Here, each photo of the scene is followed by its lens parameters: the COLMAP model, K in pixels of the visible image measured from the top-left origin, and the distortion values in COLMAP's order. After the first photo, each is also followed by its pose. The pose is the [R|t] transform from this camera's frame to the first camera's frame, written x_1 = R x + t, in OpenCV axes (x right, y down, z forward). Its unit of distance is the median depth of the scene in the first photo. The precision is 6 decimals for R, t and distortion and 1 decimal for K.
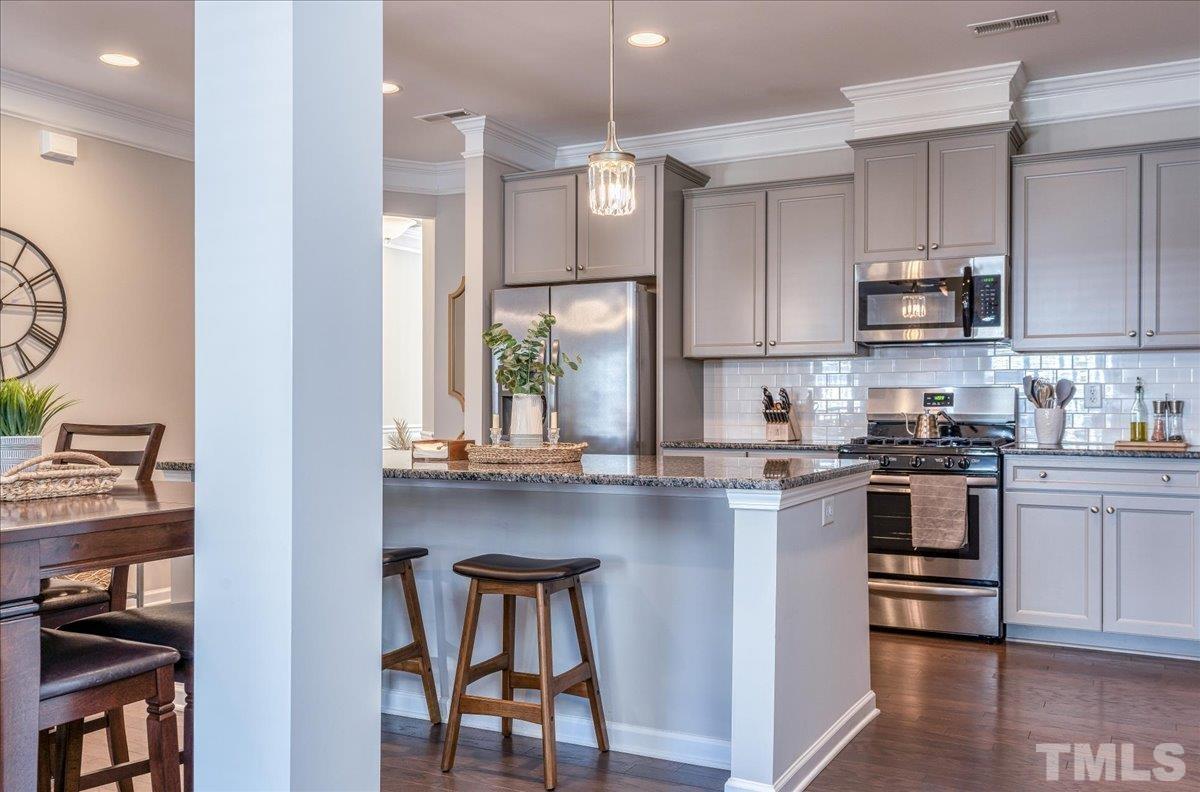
lens RADIAL K [[1031.3, 0, 612.3], [0, 1031.3, 421.1], [0, 0, 1]] dist [0.016703, -0.025062]
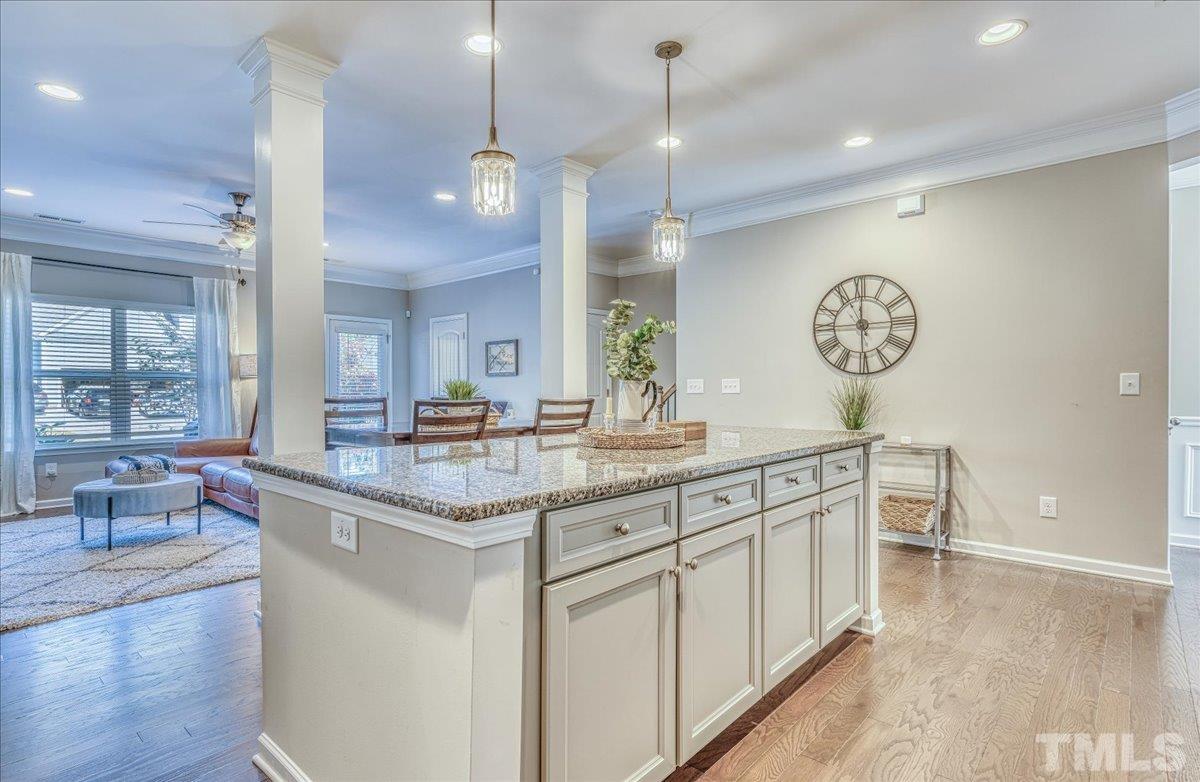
lens RADIAL K [[598.9, 0, 606.7], [0, 598.9, 389.8], [0, 0, 1]] dist [-0.009747, 0.001129]
pose [[-0.243632, 0.006184, -0.969848, 0.364721], [-0.015087, 0.999835, 0.010165, -0.017235], [0.969751, 0.017109, -0.243498, 0.818768]]
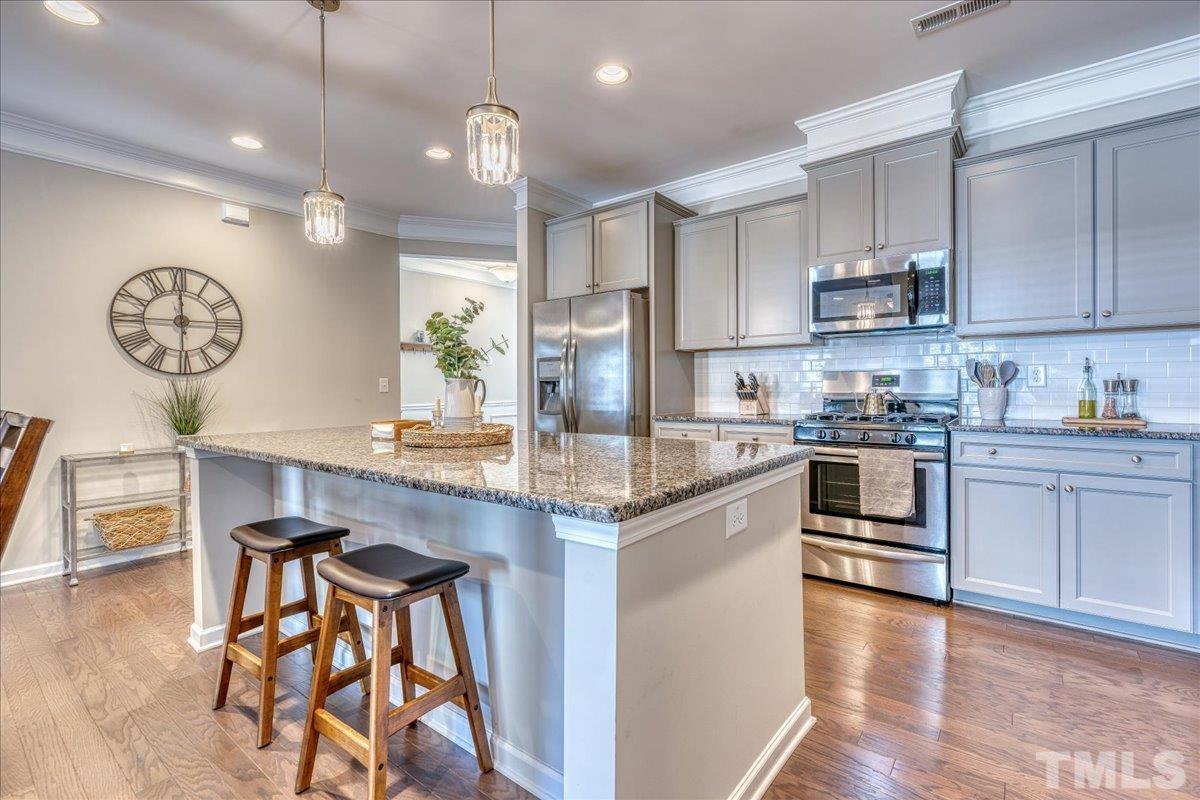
lens RADIAL K [[536.4, 0, 601.2], [0, 536.4, 393.2], [0, 0, 1]] dist [-0.009126, 0.001938]
pose [[0.982666, -0.005400, -0.185305, 0.116287], [0.004747, 0.999981, -0.003967, -0.006071], [0.185323, 0.003018, 0.982673, 0.359796]]
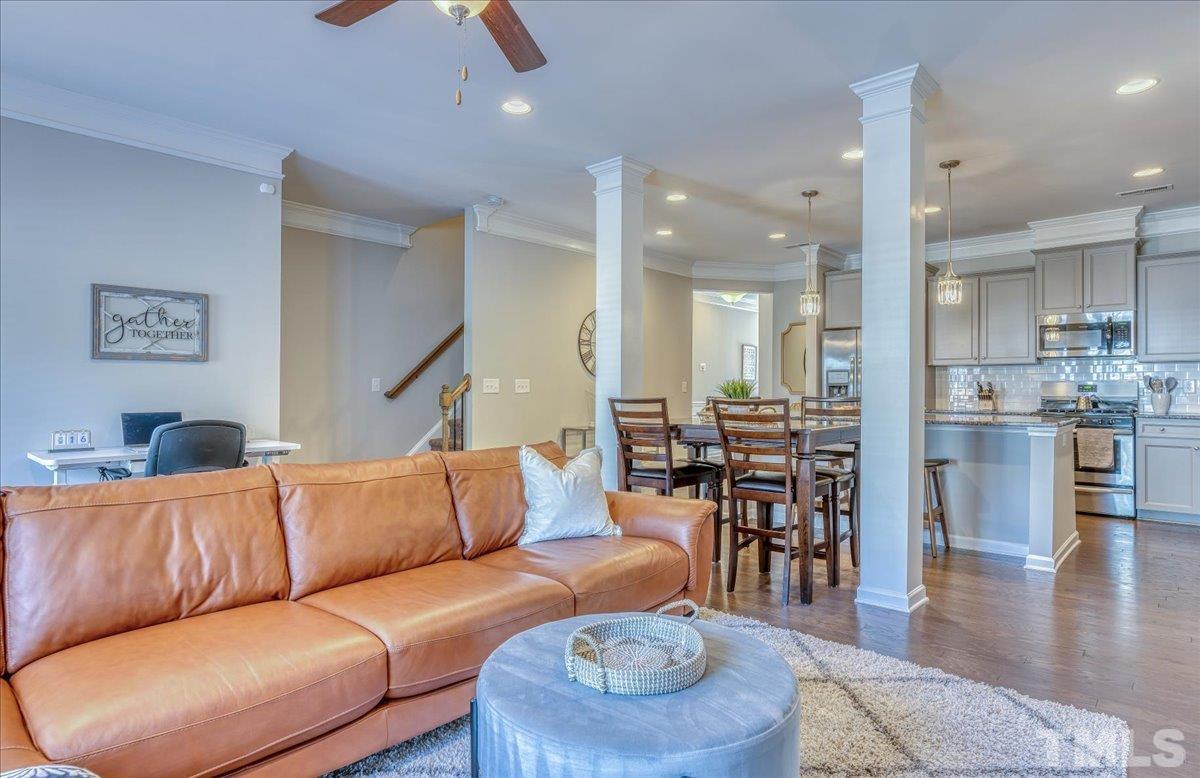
lens RADIAL K [[645.1, 0, 601.9], [0, 645.1, 386.3], [0, 0, 1]] dist [-0.006975, 0.001513]
pose [[0.967868, 0.003182, -0.251438, -0.241667], [-0.008902, 0.999727, -0.021614, 0.008583], [0.251300, 0.023158, 0.967632, -0.333570]]
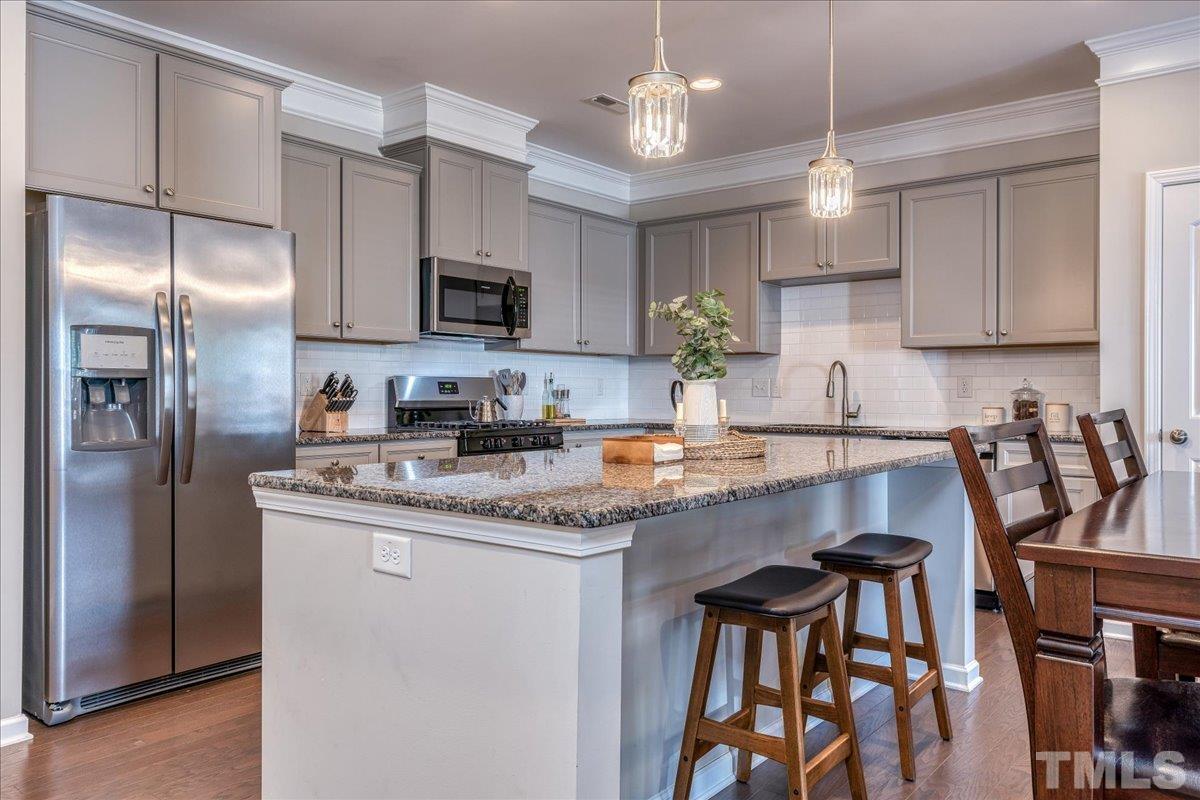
lens RADIAL K [[878.8, 0, 603.9], [0, 878.8, 394.3], [0, 0, 1]] dist [0.043698, 0.001423]
pose [[0.204900, -0.002401, 0.978780, -0.614465], [0.016612, 0.999861, -0.001025, -0.010431], [-0.978642, 0.016470, 0.204911, 0.671095]]
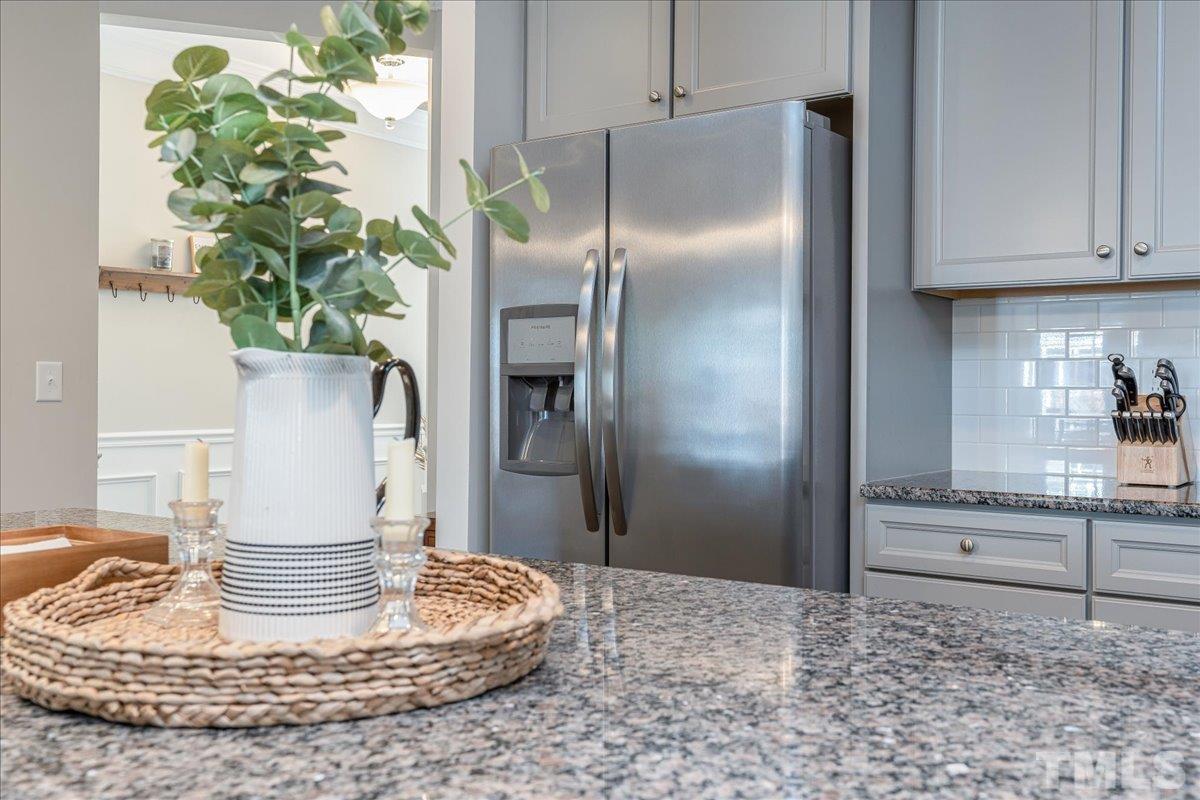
lens RADIAL K [[1146.8, 0, 602.1], [0, 1146.8, 396.6], [0, 0, 1]] dist [-0.004460, 0.000000]
pose [[0.988958, 0.006312, -0.148063, 0.011615], [-0.008109, 0.999901, -0.011538, -0.010646], [0.147976, 0.012611, 0.988911, 0.561736]]
